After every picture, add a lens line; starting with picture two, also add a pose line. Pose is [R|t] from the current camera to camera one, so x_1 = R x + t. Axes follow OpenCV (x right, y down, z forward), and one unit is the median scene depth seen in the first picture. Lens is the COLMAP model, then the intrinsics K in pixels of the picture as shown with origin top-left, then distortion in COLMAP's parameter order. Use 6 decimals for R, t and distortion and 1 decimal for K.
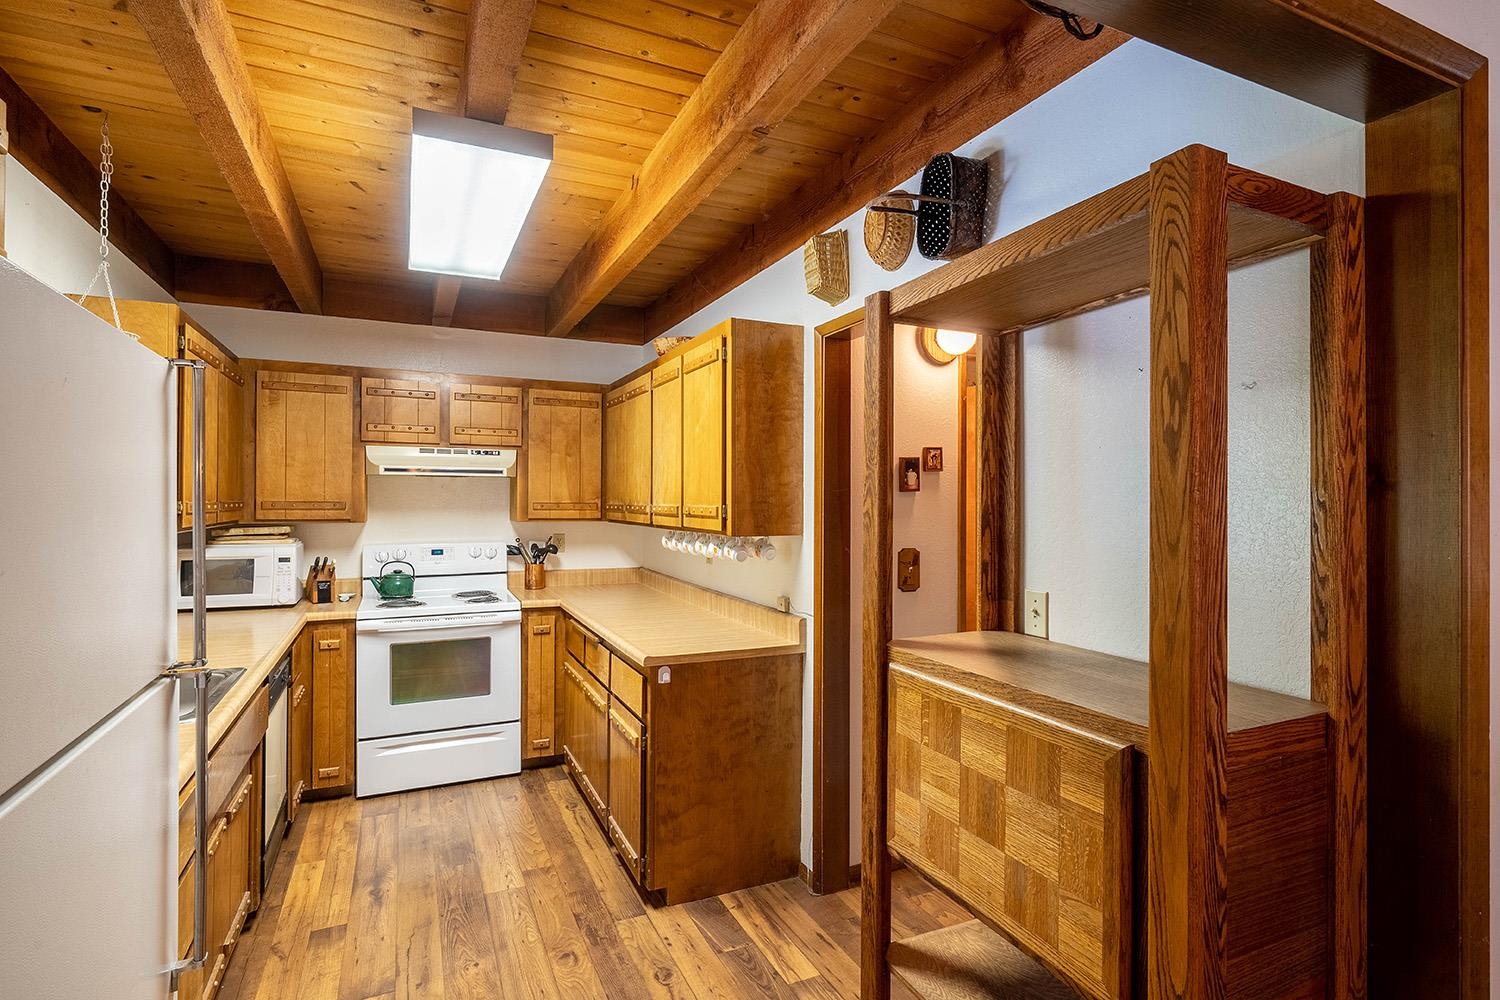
lens RADIAL K [[767.4, 0, 787.4], [0, 767.4, 495.0], [0, 0, 1]] dist [0.017688, 0.000856]
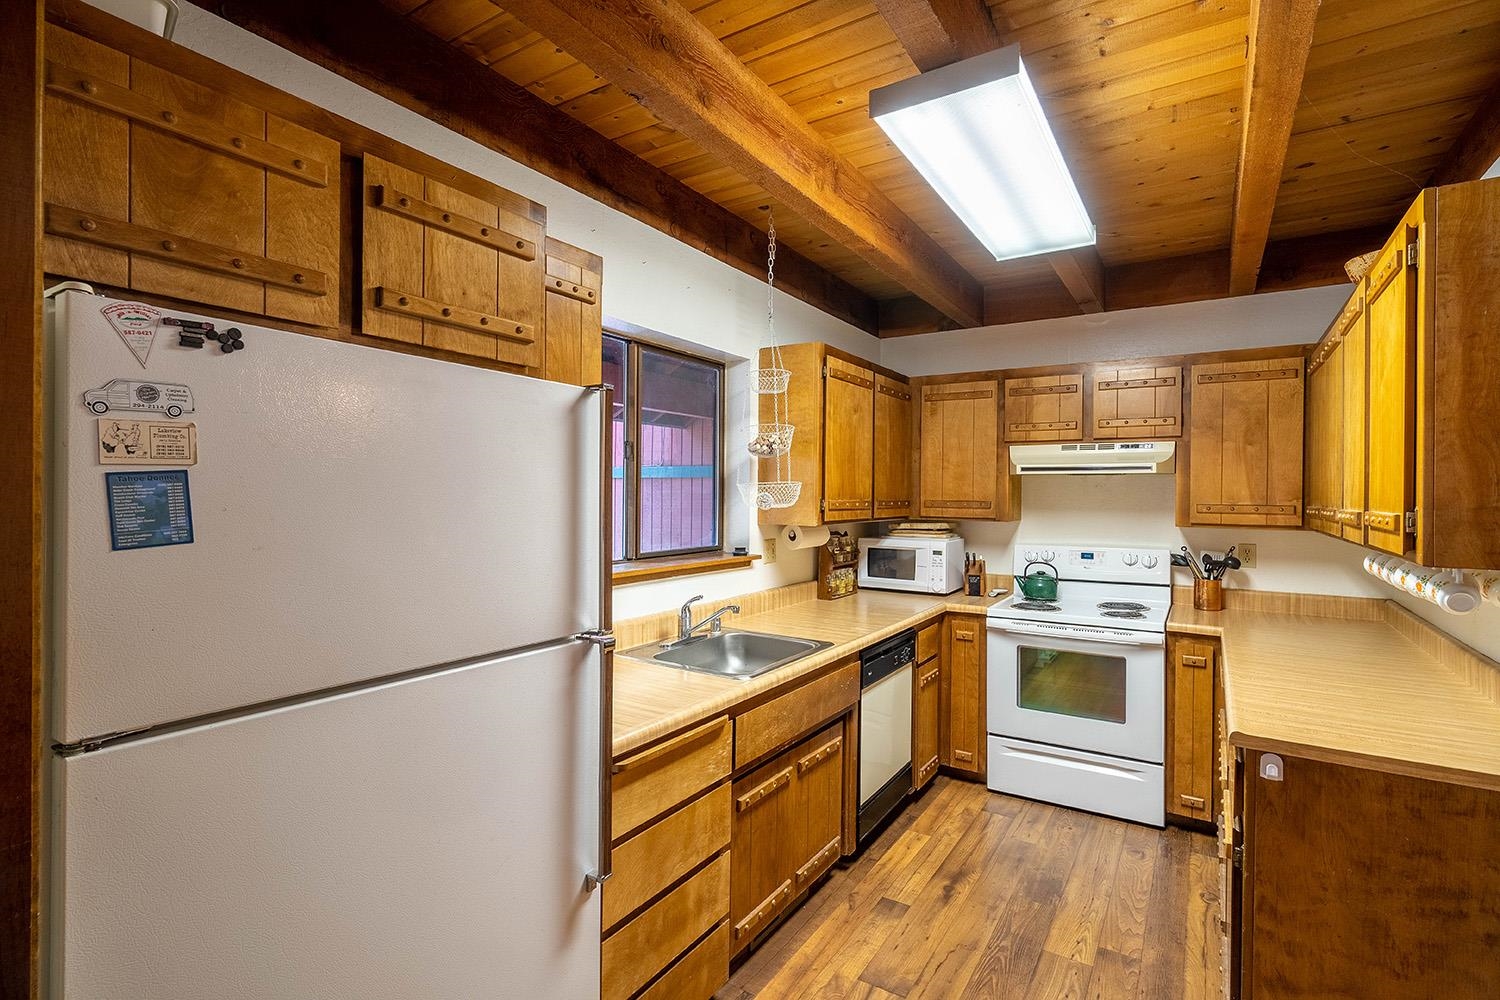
lens RADIAL K [[733.1, 0, 743.4], [0, 733.1, 496.4], [0, 0, 1]] dist [0.004714, -0.001508]
pose [[0.498959, 0.002486, -0.866622, 0.122773], [-0.000409, 0.999996, 0.002634, -0.000173], [0.866625, -0.000960, 0.498958, 0.222126]]
